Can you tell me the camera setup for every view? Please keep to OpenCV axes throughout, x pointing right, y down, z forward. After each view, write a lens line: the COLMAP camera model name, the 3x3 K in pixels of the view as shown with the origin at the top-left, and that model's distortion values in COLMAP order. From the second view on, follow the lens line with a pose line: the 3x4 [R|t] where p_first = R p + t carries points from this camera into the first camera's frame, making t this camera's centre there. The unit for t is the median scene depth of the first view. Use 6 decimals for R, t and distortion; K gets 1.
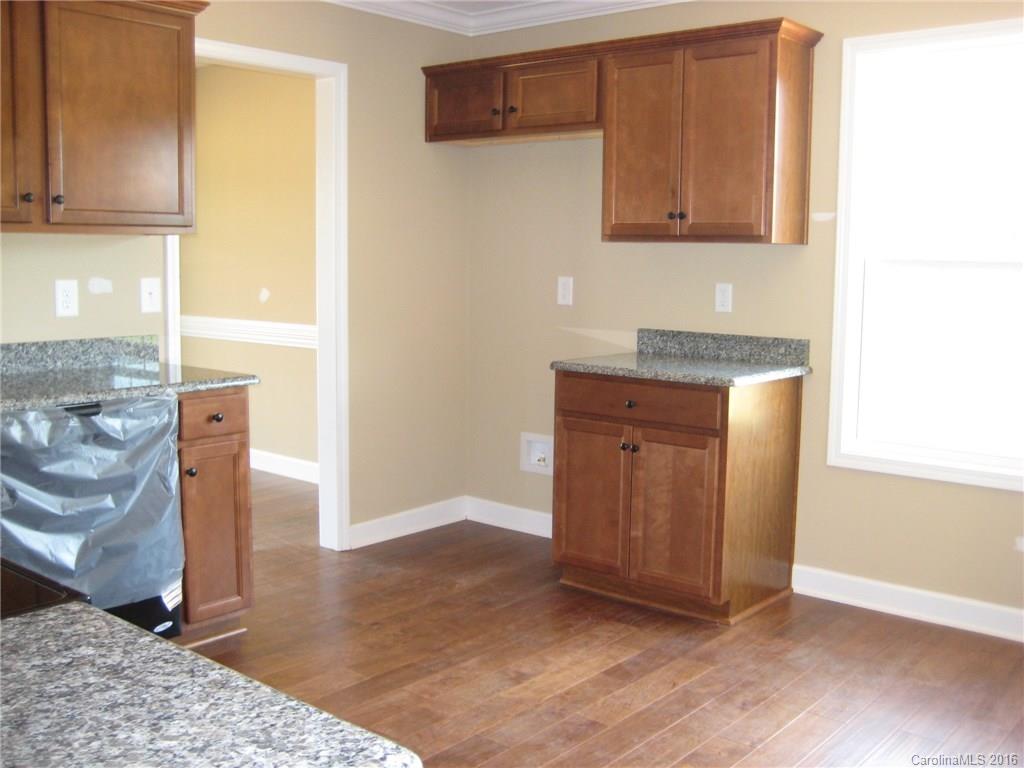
lens RADIAL K [[1065.5, 0, 512.0], [0, 1065.5, 384.0], [0, 0, 1]] dist [-0.161872, 0.212376]
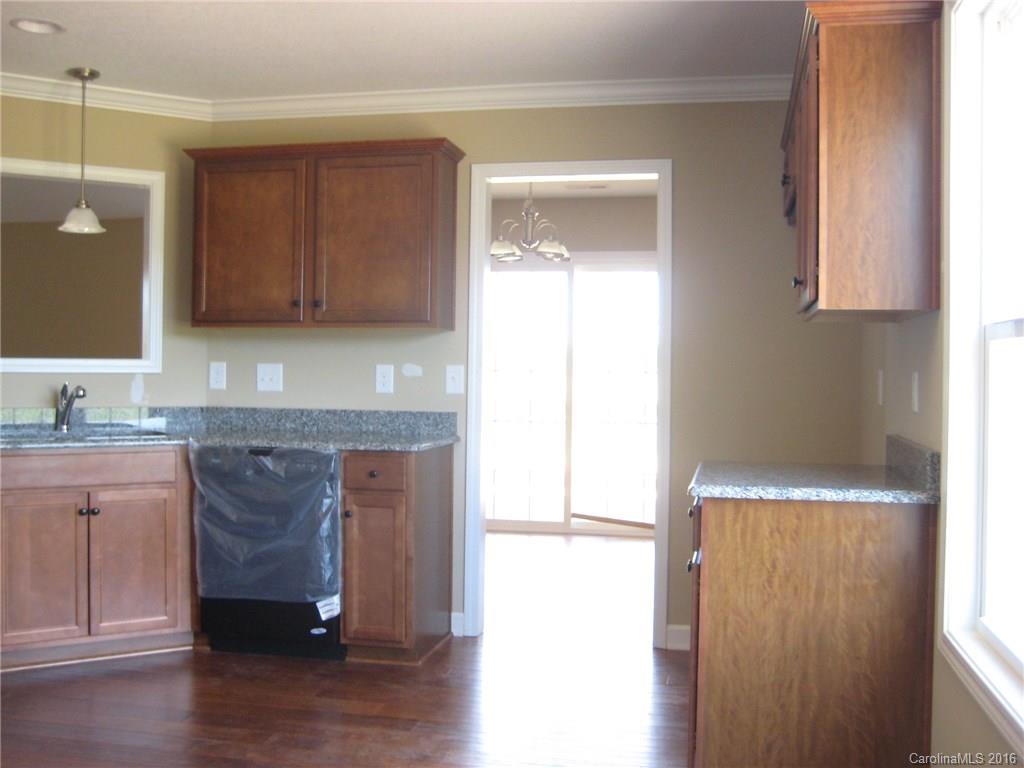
lens RADIAL K [[1065.5, 0, 512.0], [0, 1065.5, 384.0], [0, 0, 1]] dist [-0.161872, 0.212376]
pose [[0.471336, 0.008200, -0.881916, 0.847088], [-0.112144, 0.992397, -0.050707, -0.026706], [0.874795, 0.122802, 0.468672, 0.523971]]
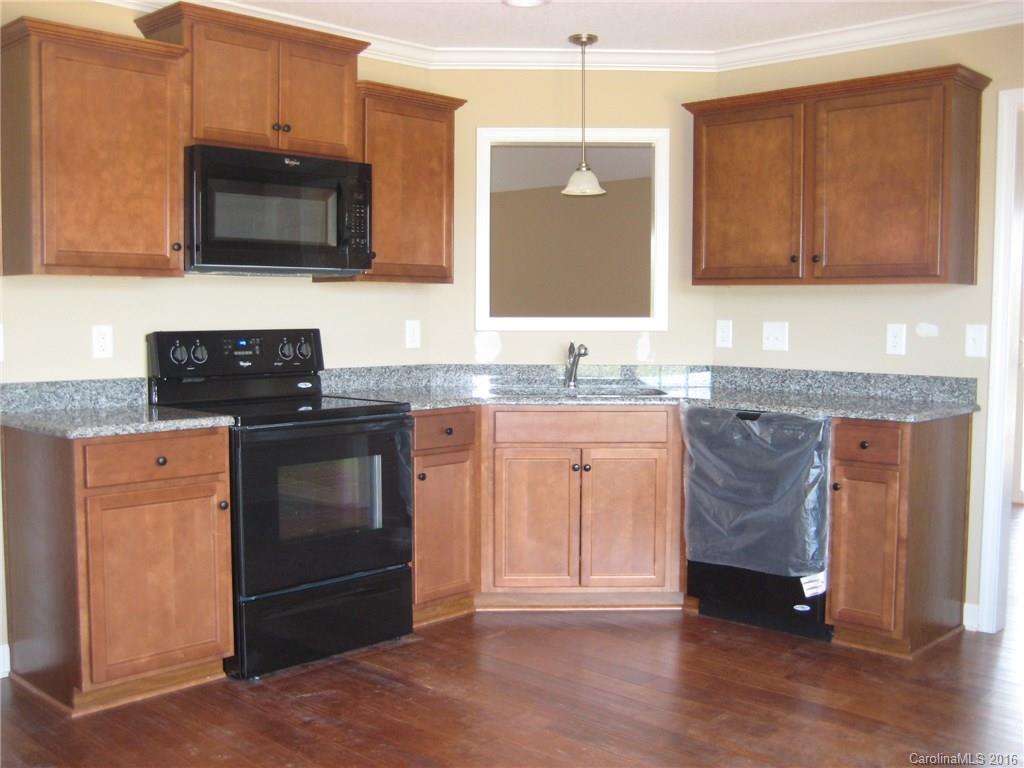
lens RADIAL K [[1065.5, 0, 512.0], [0, 1065.5, 384.0], [0, 0, 1]] dist [-0.161872, 0.212376]
pose [[-0.066298, 0.058209, -0.996101, 0.816467], [-0.124340, 0.990033, 0.066130, -0.057405], [0.990022, 0.128240, -0.058400, 0.654228]]
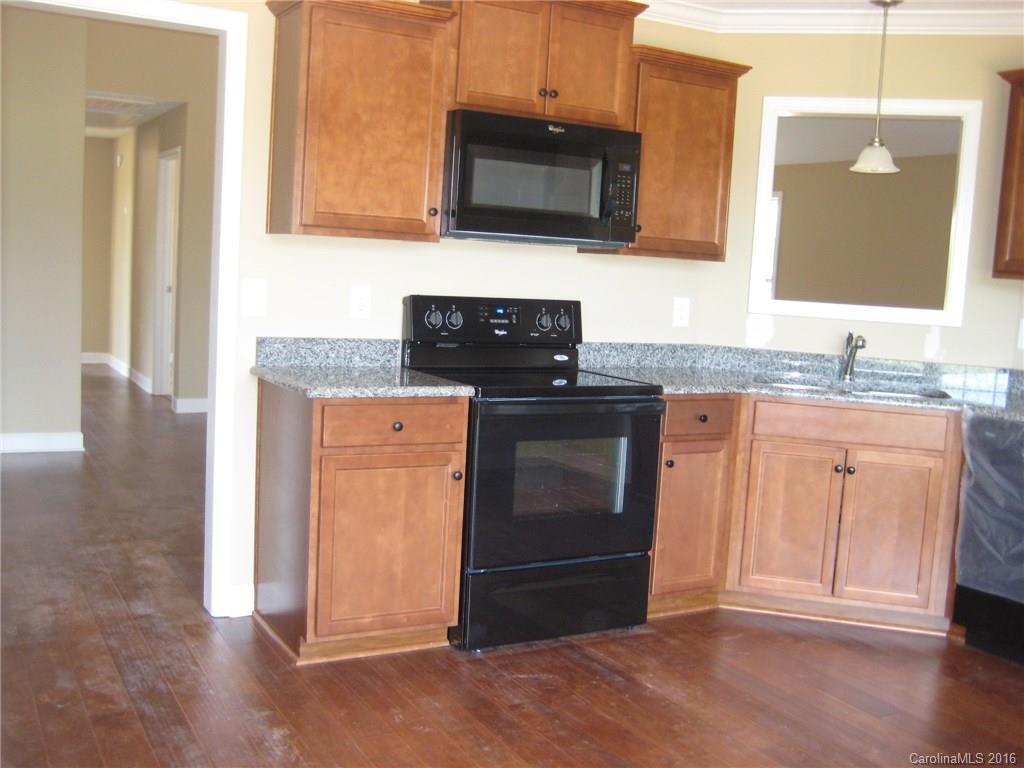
lens RADIAL K [[1065.5, 0, 512.0], [0, 1065.5, 384.0], [0, 0, 1]] dist [-0.161872, 0.212376]
pose [[-0.353843, 0.074916, -0.932300, 0.755985], [-0.171060, 0.974791, 0.143254, -0.079195], [0.919529, 0.210169, -0.332107, 0.700174]]
